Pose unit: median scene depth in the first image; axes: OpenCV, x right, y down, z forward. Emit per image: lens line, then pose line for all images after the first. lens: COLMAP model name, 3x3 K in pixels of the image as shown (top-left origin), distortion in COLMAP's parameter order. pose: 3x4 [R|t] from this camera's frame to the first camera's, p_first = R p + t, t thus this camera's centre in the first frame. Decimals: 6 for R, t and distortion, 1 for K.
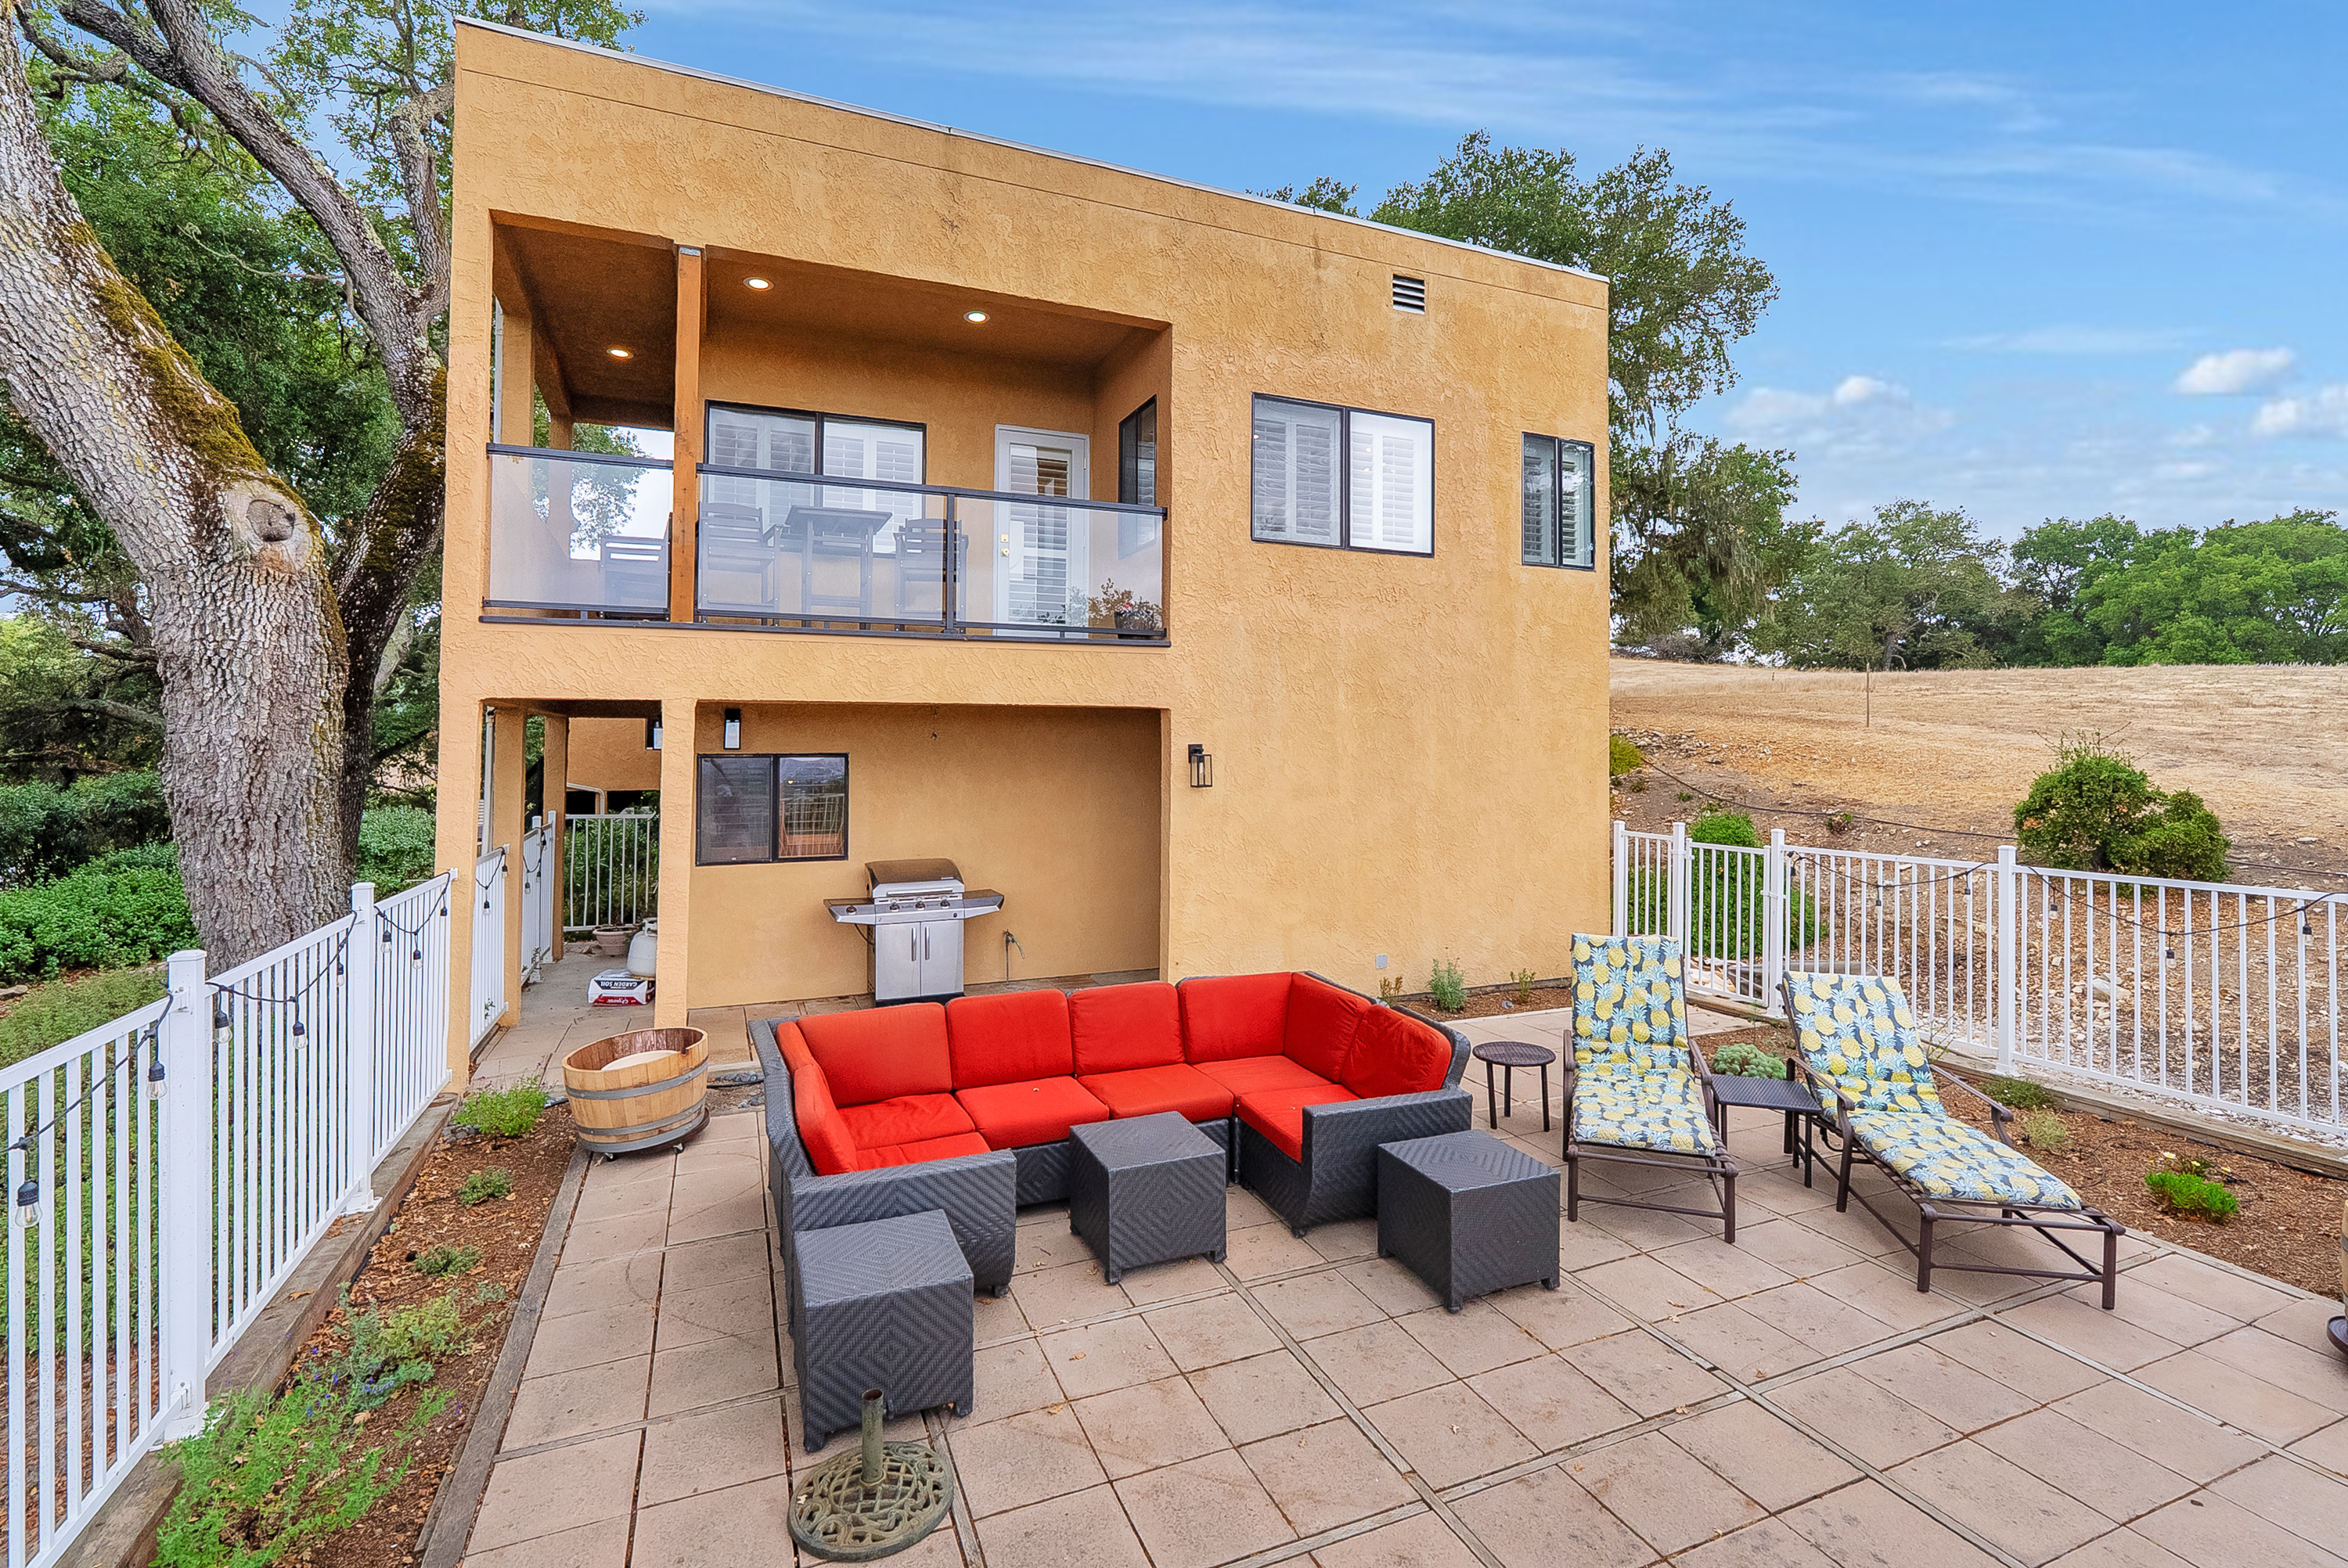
lens RADIAL K [[1073.2, 0, 1192.0], [0, 1073.2, 730.7], [0, 0, 1]] dist [-0.004677, 0.000071]
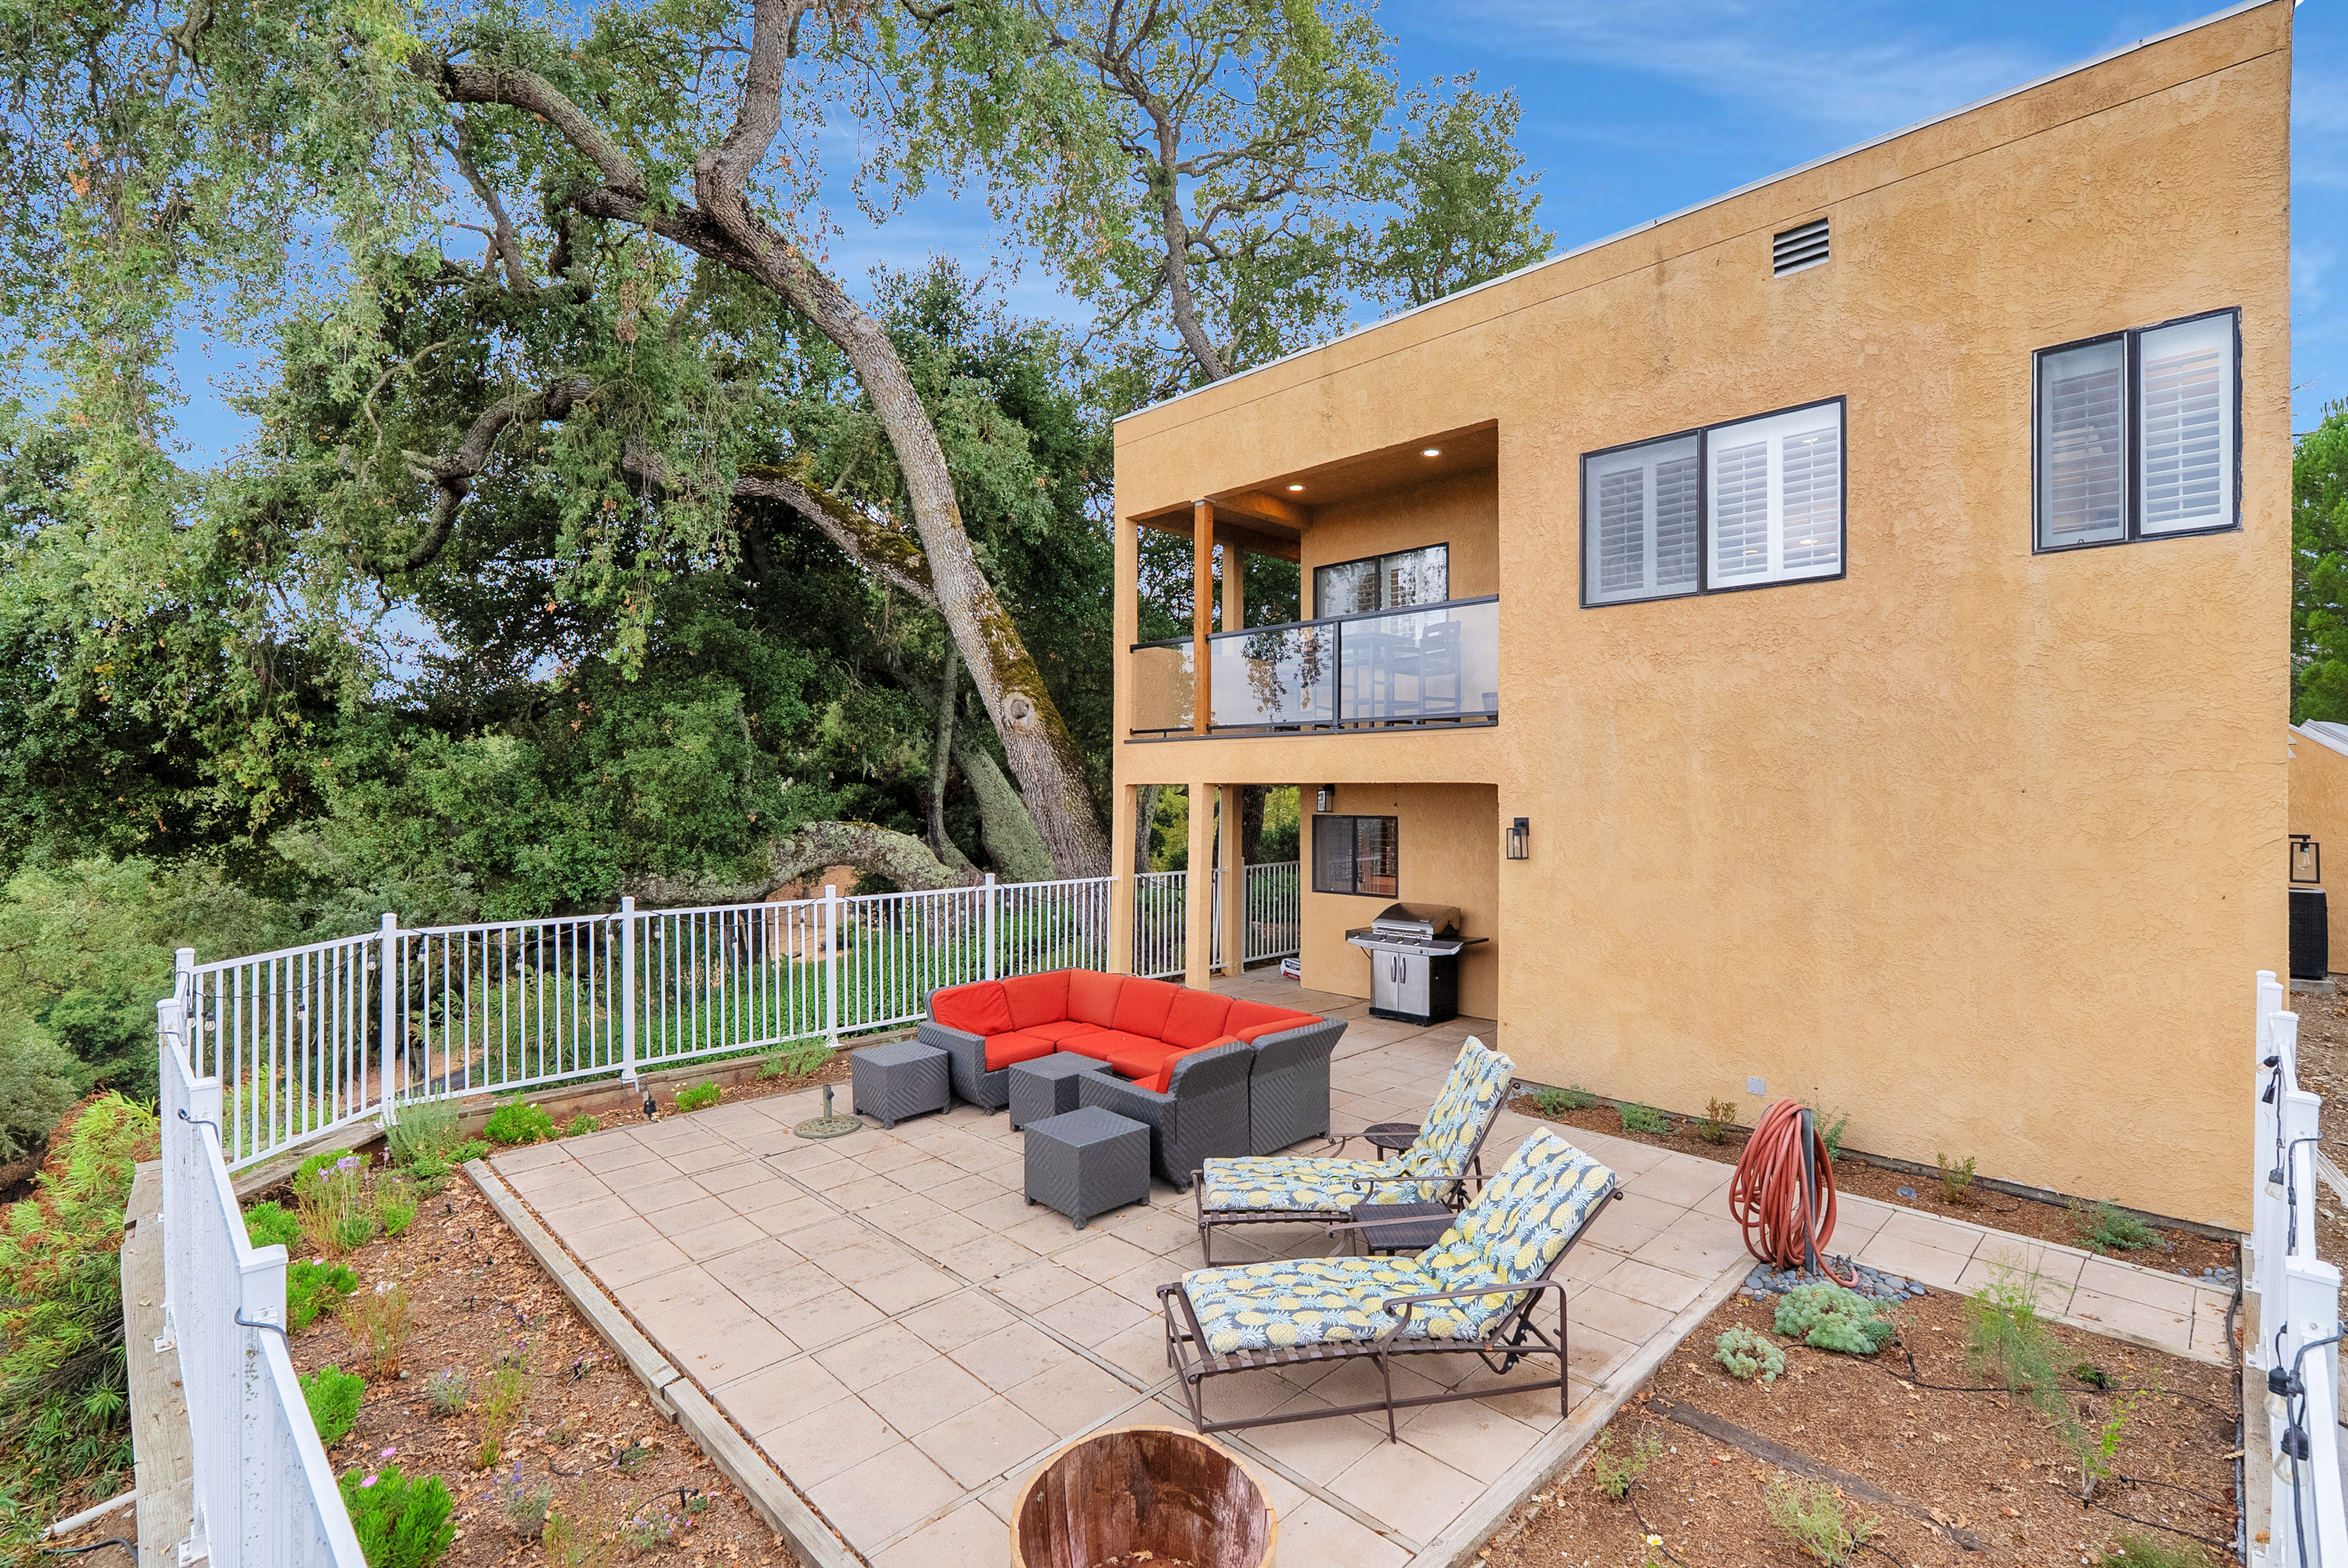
lens RADIAL K [[1073.2, 0, 1179.3], [0, 1073.2, 786.7], [0, 0, 1]] dist [-0.004677, 0.000071]
pose [[0.362089, 0.001179, -0.932143, 0.791275], [0.015908, 0.999846, 0.007444, -0.028281], [0.932008, -0.017524, 0.362014, 0.296735]]
